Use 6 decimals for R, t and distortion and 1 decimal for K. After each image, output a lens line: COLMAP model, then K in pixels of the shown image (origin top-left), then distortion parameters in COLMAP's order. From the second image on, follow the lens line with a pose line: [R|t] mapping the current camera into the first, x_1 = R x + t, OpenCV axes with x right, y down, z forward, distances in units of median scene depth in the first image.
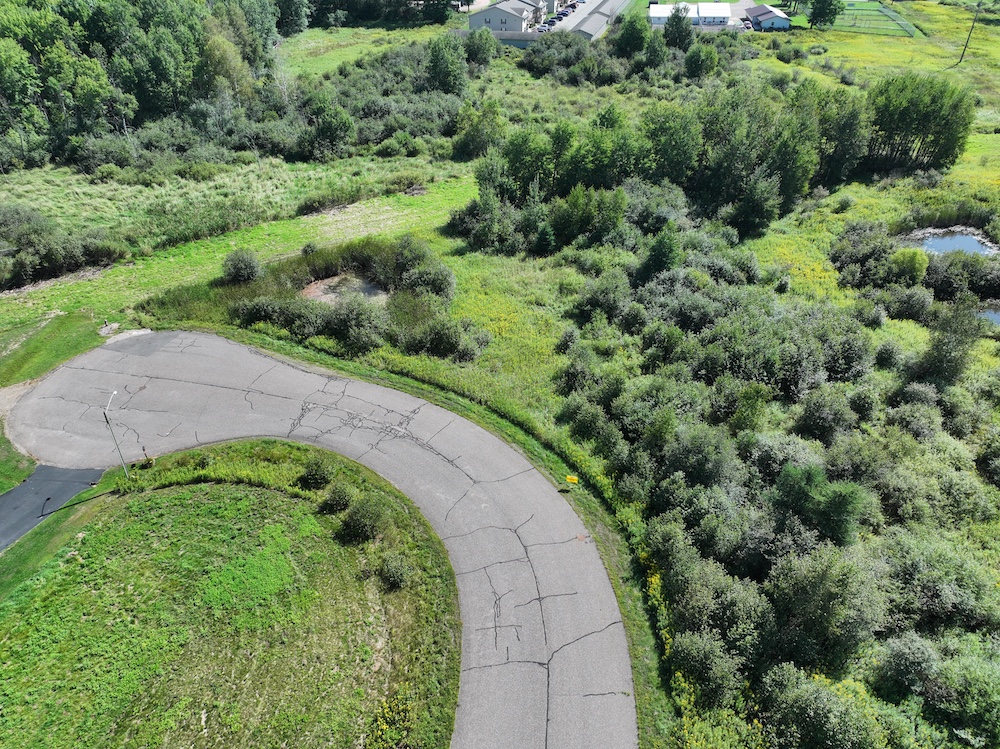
lens RADIAL K [[687.8, 0, 500.2], [0, 687.8, 370.8], [0, 0, 1]] dist [-0.004688, 0.016144]
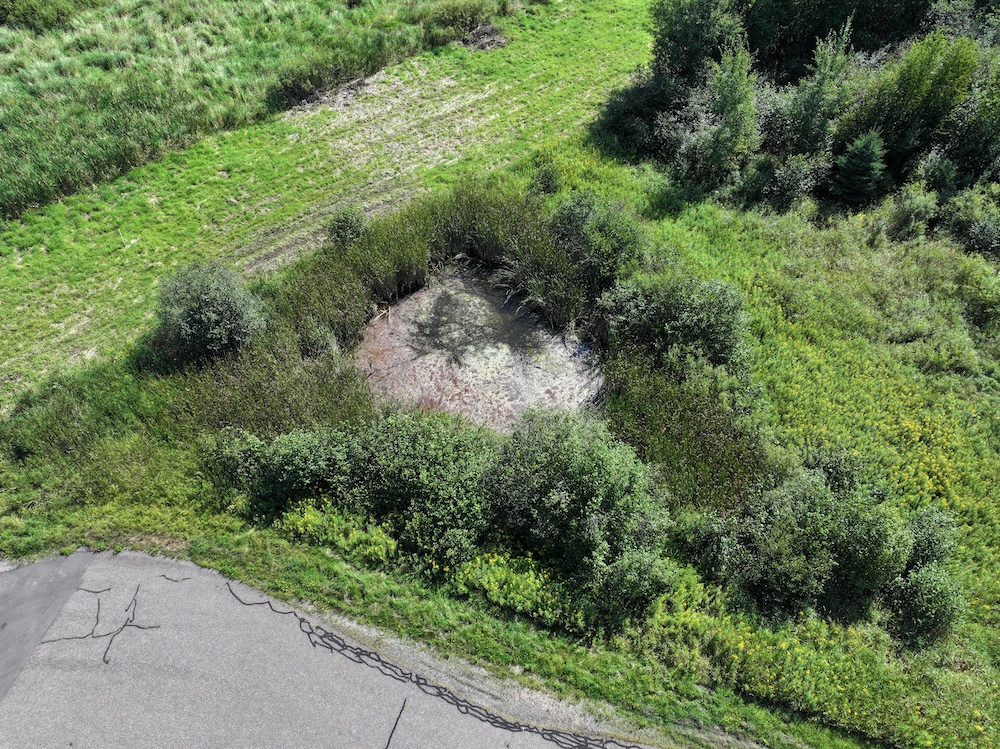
lens RADIAL K [[687.8, 0, 495.9], [0, 687.8, 376.1], [0, 0, 1]] dist [-0.004688, 0.016144]
pose [[0.992386, -0.085580, 0.088577, -0.250027], [0.058782, 0.961072, 0.269972, -0.213217], [-0.108233, -0.262710, 0.958785, 0.594487]]
